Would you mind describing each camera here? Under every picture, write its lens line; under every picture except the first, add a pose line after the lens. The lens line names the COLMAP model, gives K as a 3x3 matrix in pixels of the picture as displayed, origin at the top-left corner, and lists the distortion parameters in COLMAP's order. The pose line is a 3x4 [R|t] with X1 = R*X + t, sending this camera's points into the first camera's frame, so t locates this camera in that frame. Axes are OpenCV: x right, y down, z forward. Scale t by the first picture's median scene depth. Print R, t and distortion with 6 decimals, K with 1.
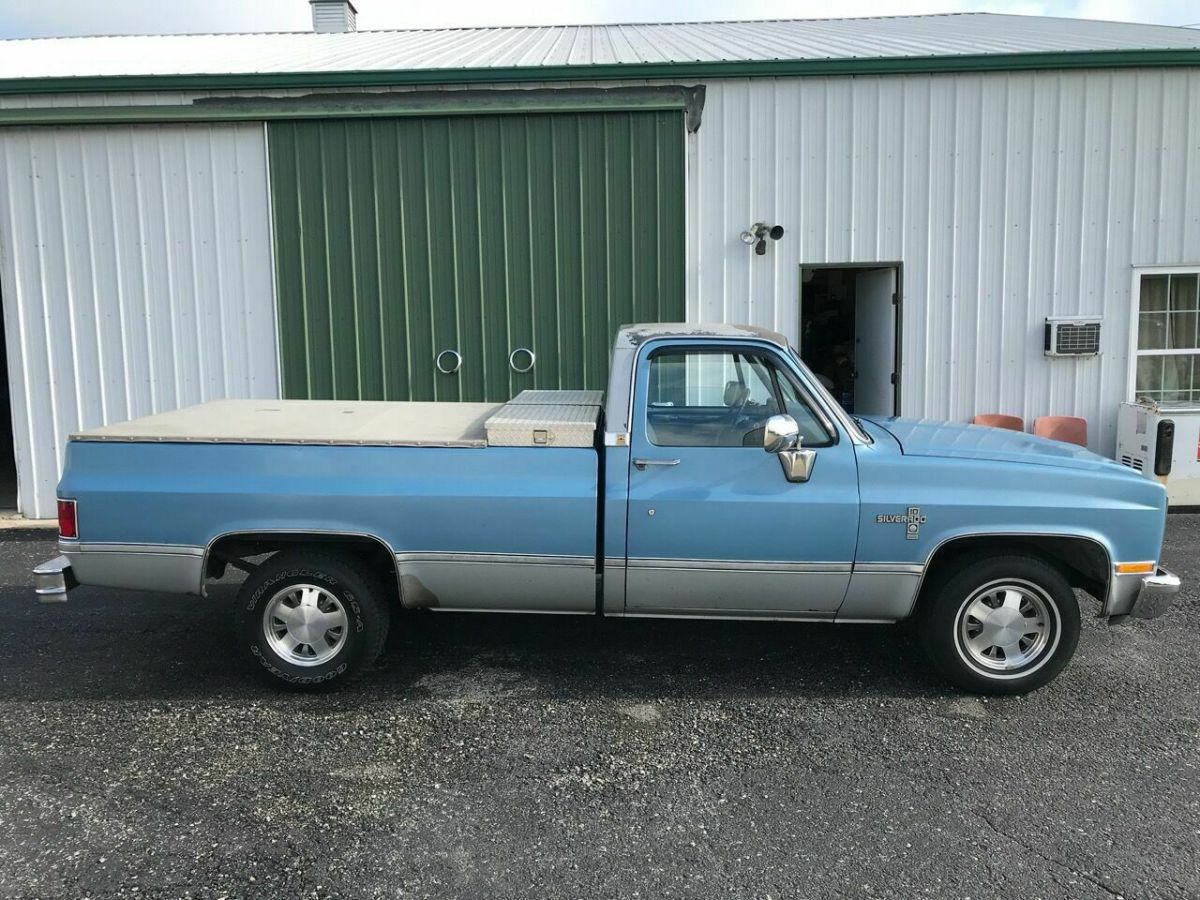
lens RADIAL K [[995.4, 0, 591.8], [0, 995.4, 437.8], [0, 0, 1]] dist [0.010922, 0.003087]
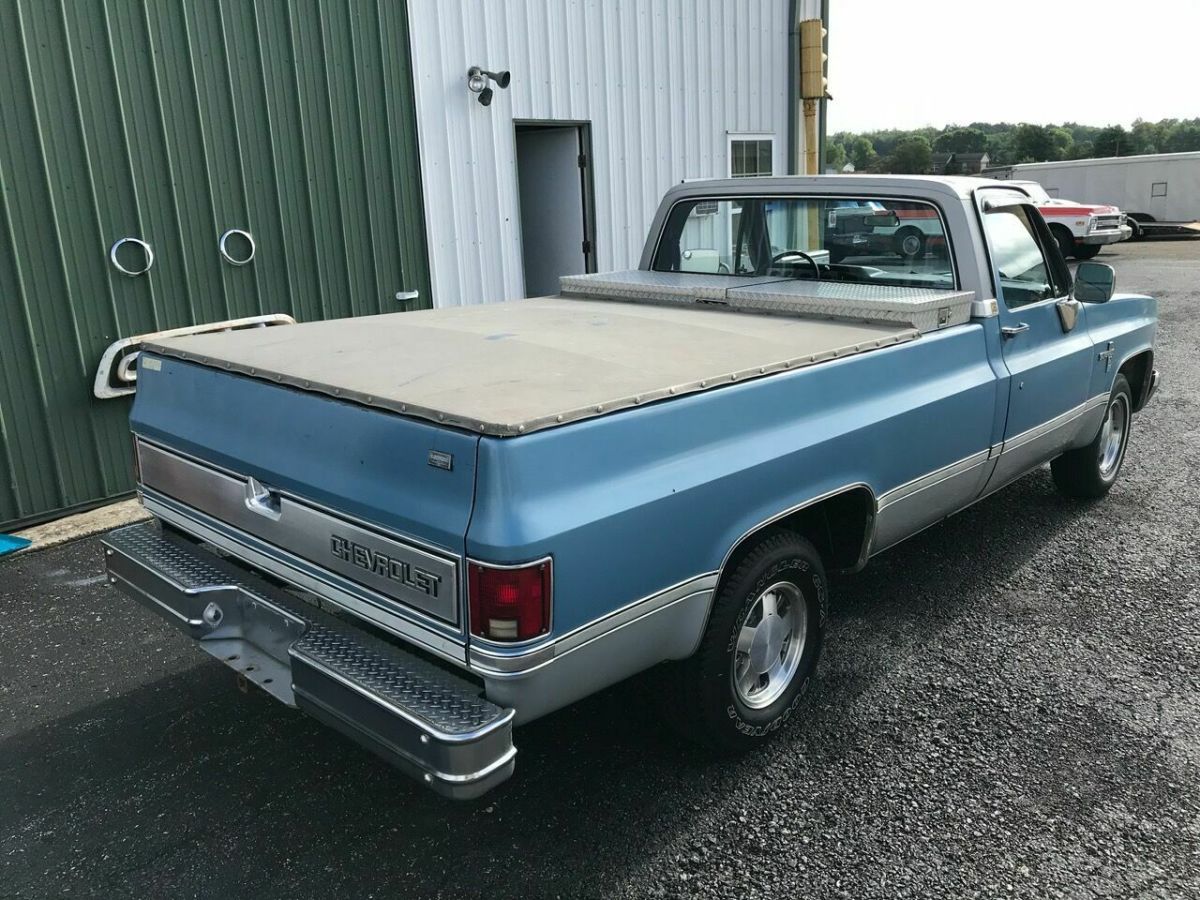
lens RADIAL K [[995.3, 0, 593.1], [0, 995.3, 444.2], [0, 0, 1]] dist [0.022955, -0.011538]
pose [[0.661065, -0.198847, 0.723501, -0.435647], [0.110999, 0.979552, 0.167800, -0.033991], [-0.742073, -0.030619, 0.669619, 0.351576]]
